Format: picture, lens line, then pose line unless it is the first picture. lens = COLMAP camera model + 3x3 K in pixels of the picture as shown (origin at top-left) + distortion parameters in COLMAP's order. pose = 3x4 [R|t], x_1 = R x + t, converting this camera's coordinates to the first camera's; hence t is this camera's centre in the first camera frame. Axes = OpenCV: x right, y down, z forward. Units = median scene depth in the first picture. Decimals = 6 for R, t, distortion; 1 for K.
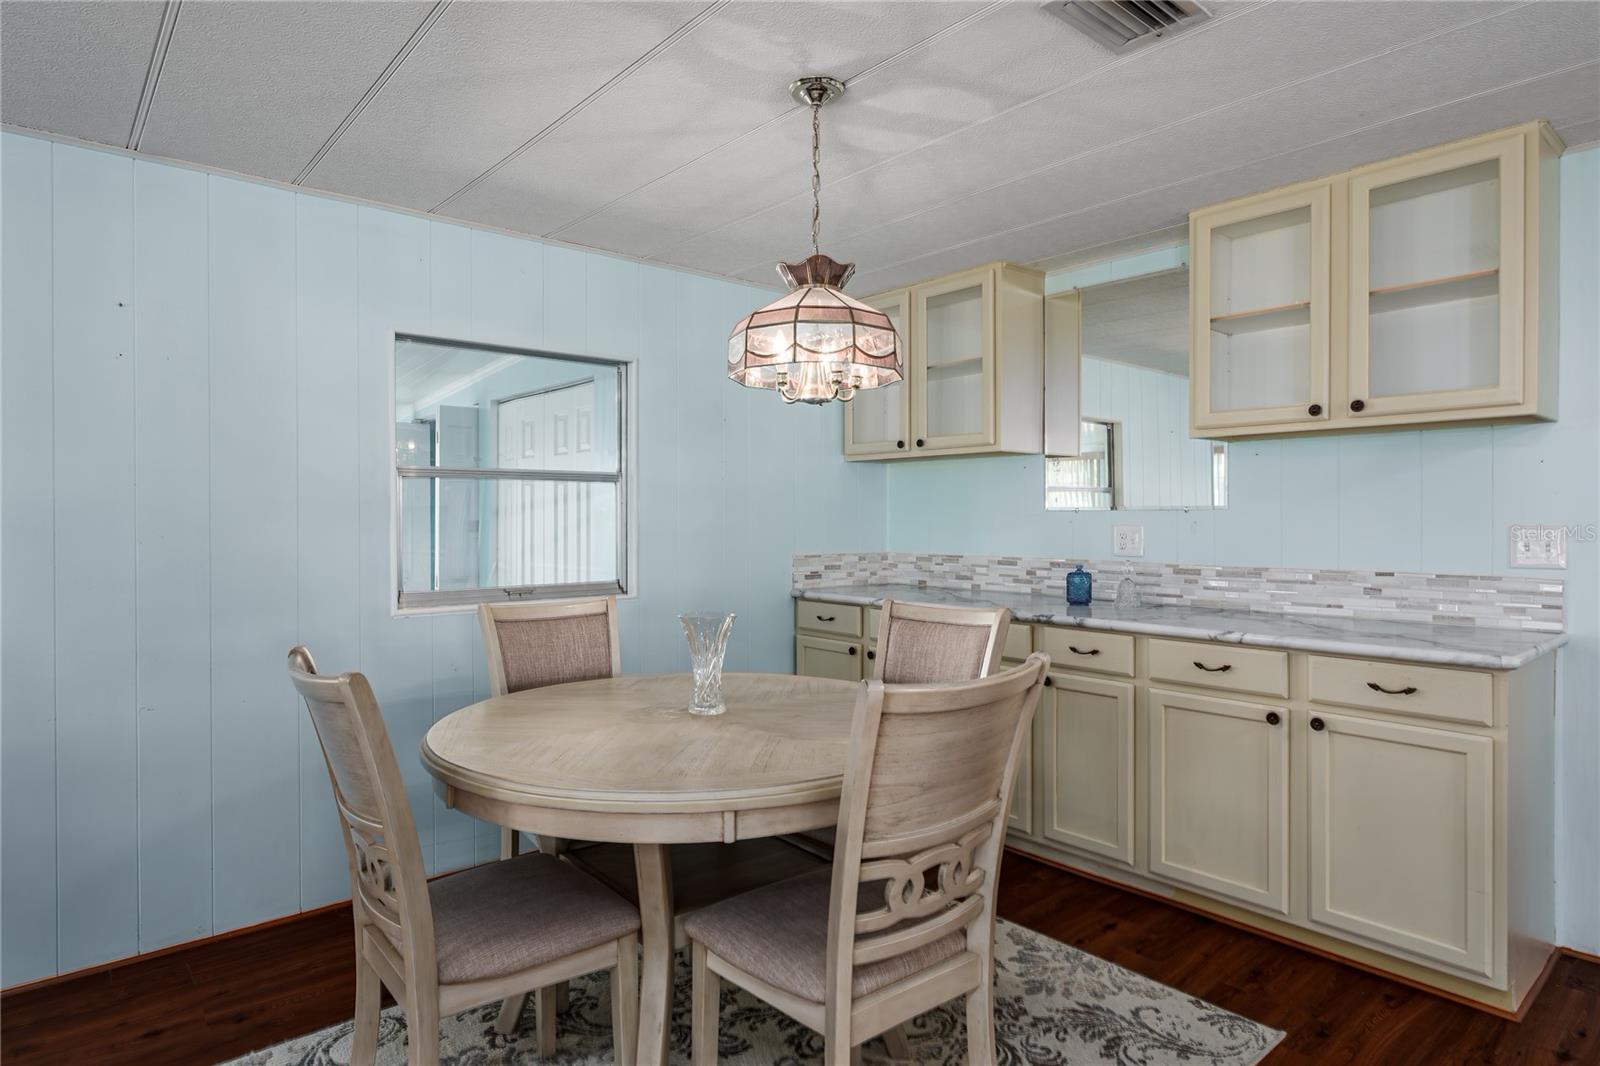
lens RADIAL K [[882.1, 0, 785.5], [0, 882.1, 528.9], [0, 0, 1]] dist [-0.005880, -0.004759]
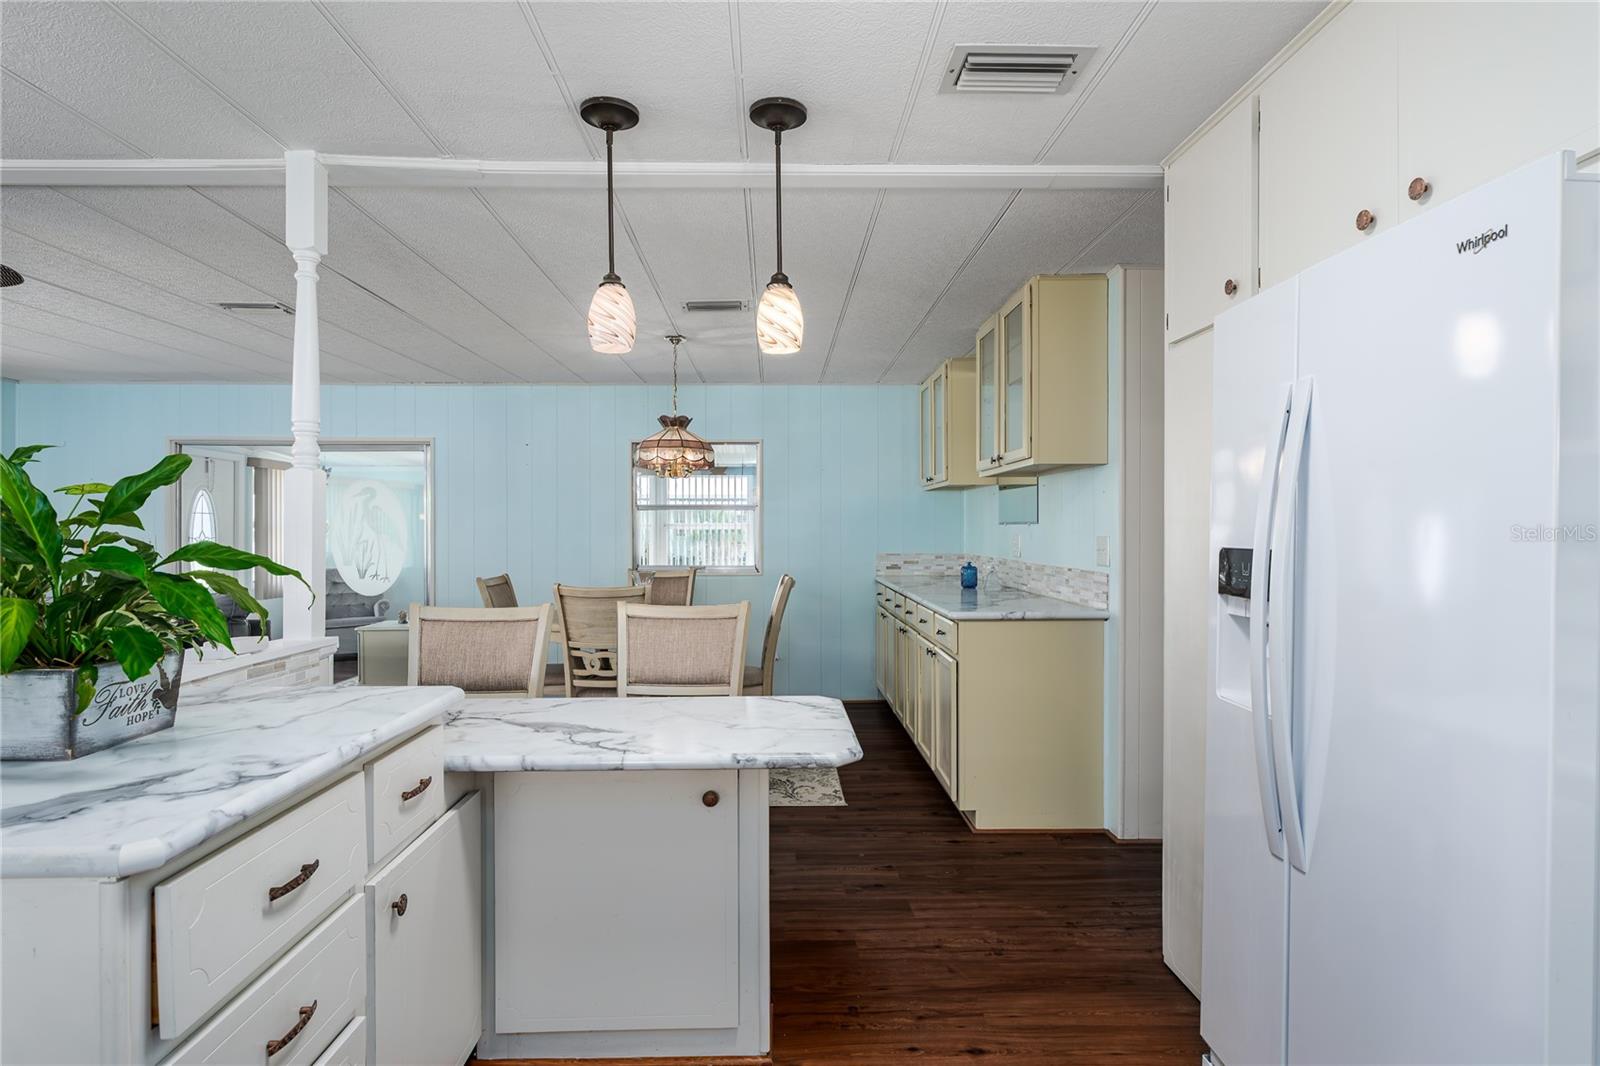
lens RADIAL K [[882.1, 0, 801.5], [0, 882.1, 535.3], [0, 0, 1]] dist [-0.005880, -0.004759]
pose [[0.782066, 0.006150, -0.623165, 1.569610], [-0.005945, 0.999979, 0.002408, -0.007389], [0.623167, 0.001821, 0.782086, -0.510149]]
